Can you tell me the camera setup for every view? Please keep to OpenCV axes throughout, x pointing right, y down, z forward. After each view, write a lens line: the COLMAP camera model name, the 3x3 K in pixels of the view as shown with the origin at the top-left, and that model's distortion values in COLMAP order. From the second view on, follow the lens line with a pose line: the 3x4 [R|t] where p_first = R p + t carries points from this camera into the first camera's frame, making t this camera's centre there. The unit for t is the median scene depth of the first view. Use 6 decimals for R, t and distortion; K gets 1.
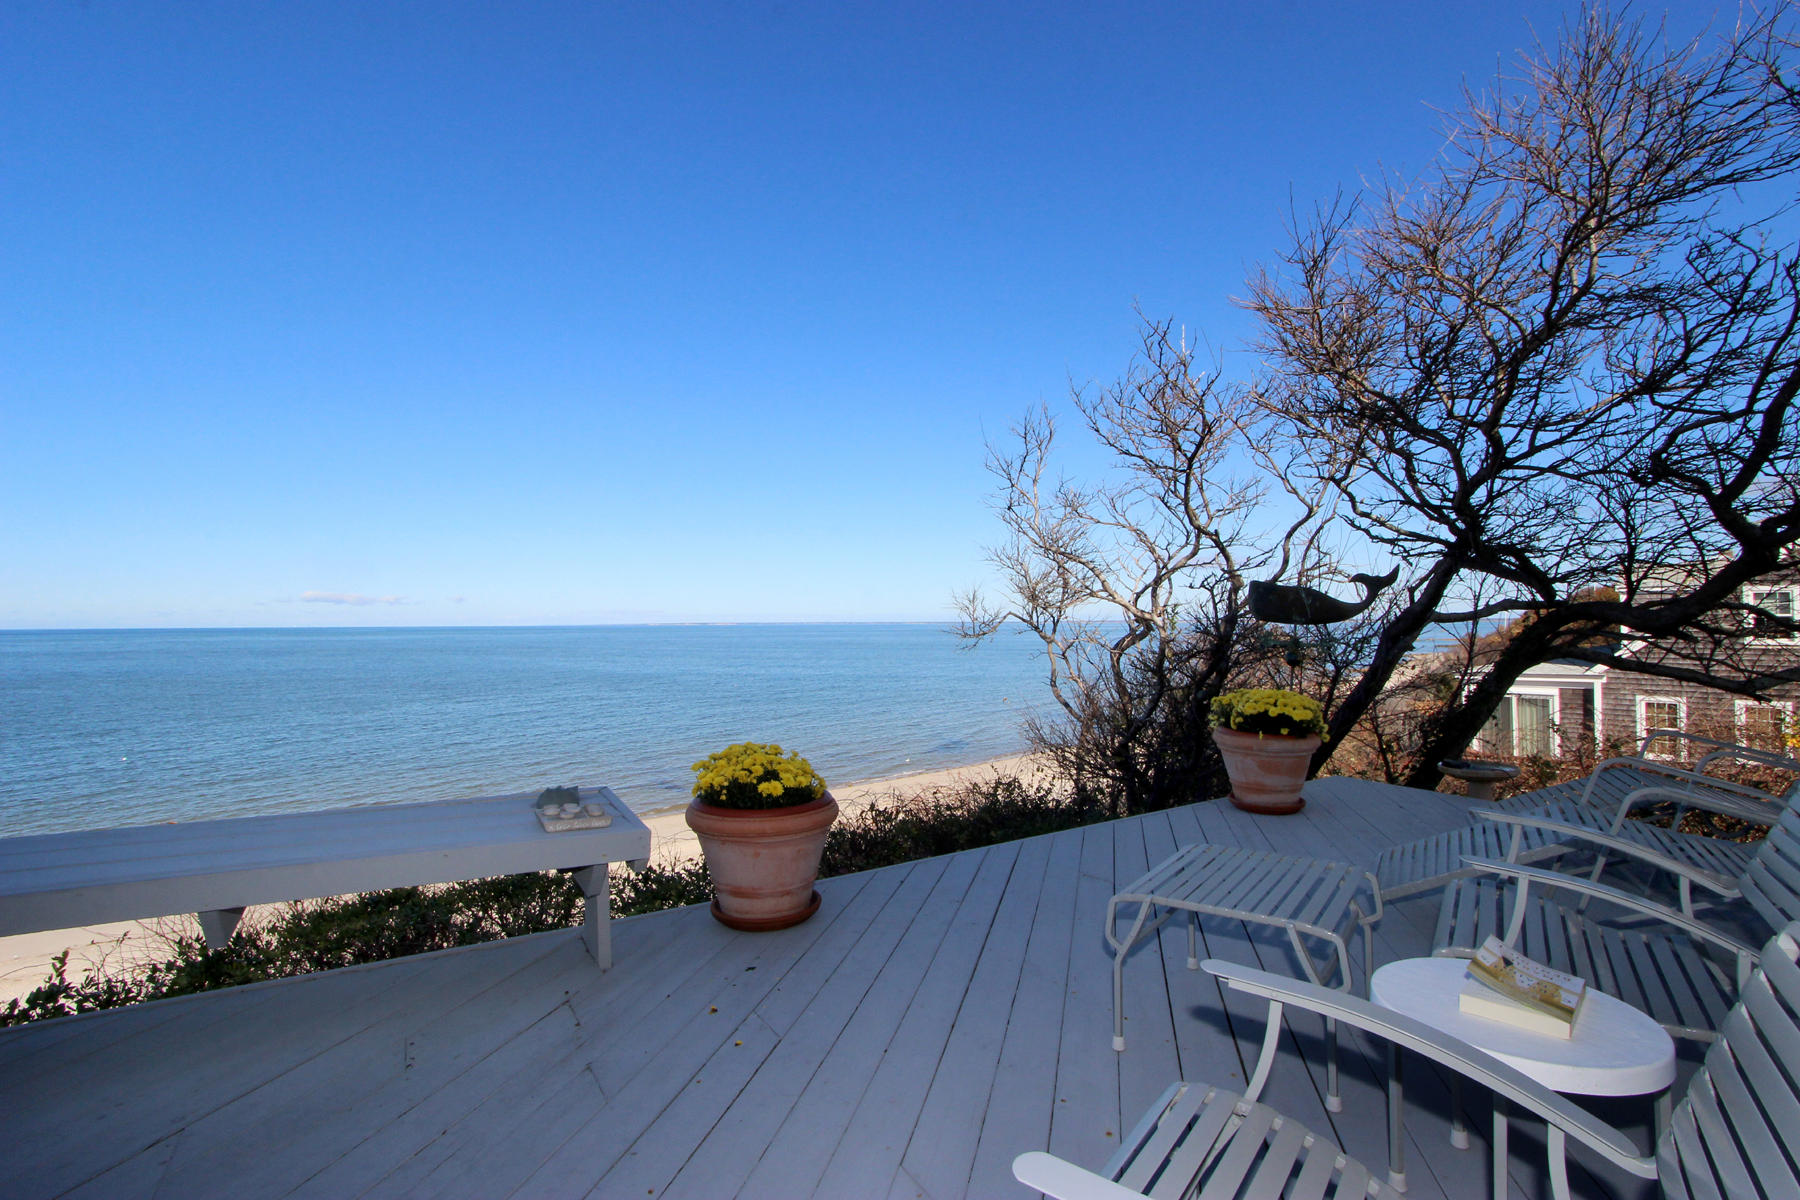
lens RADIAL K [[835.6, 0, 900.4], [0, 835.6, 624.7], [0, 0, 1]] dist [0.002114, -0.000030]
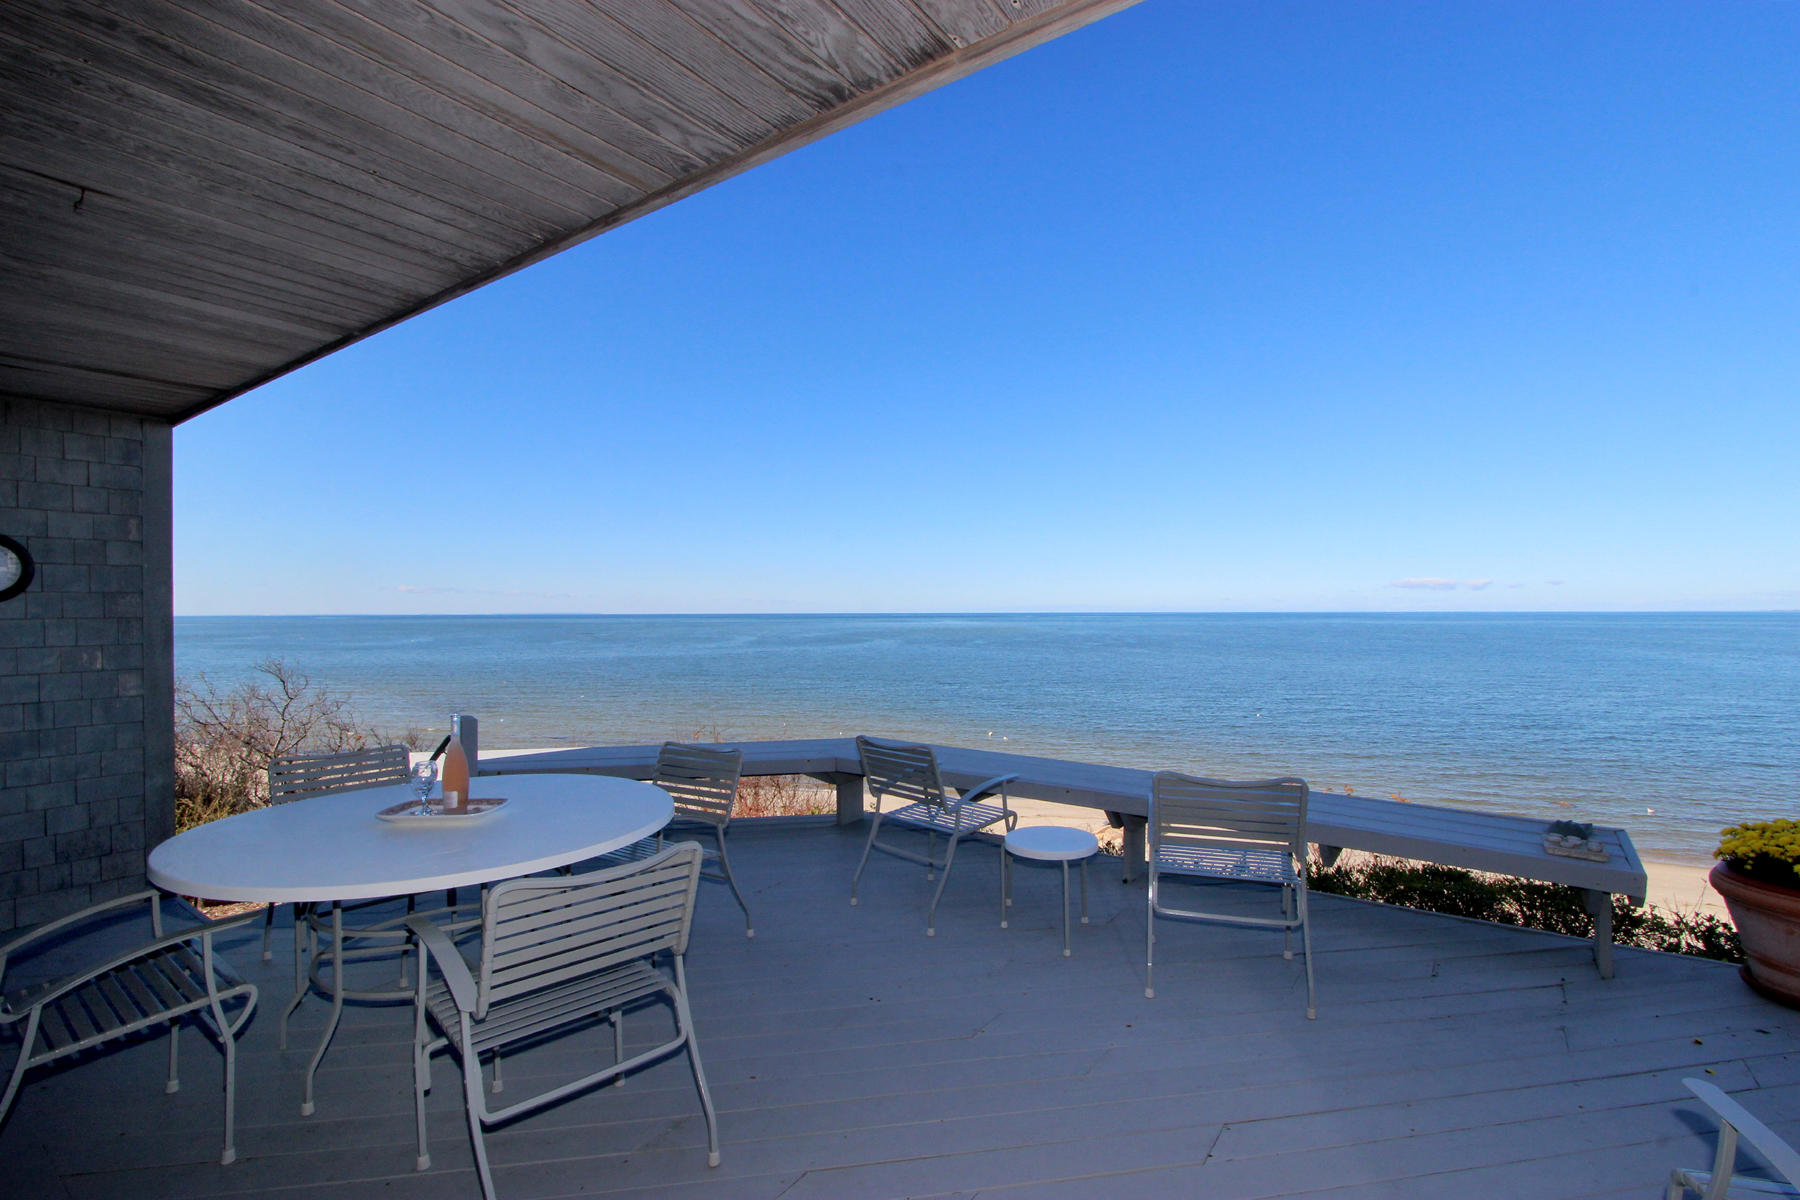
lens RADIAL K [[835.6, 0, 900.4], [0, 835.6, 624.7], [0, 0, 1]] dist [0.002114, -0.000030]
pose [[0.405492, 0.021265, -0.913851, 0.291406], [0.003481, 0.999686, 0.024807, -0.119565], [0.914092, -0.013240, 0.405291, -0.372788]]
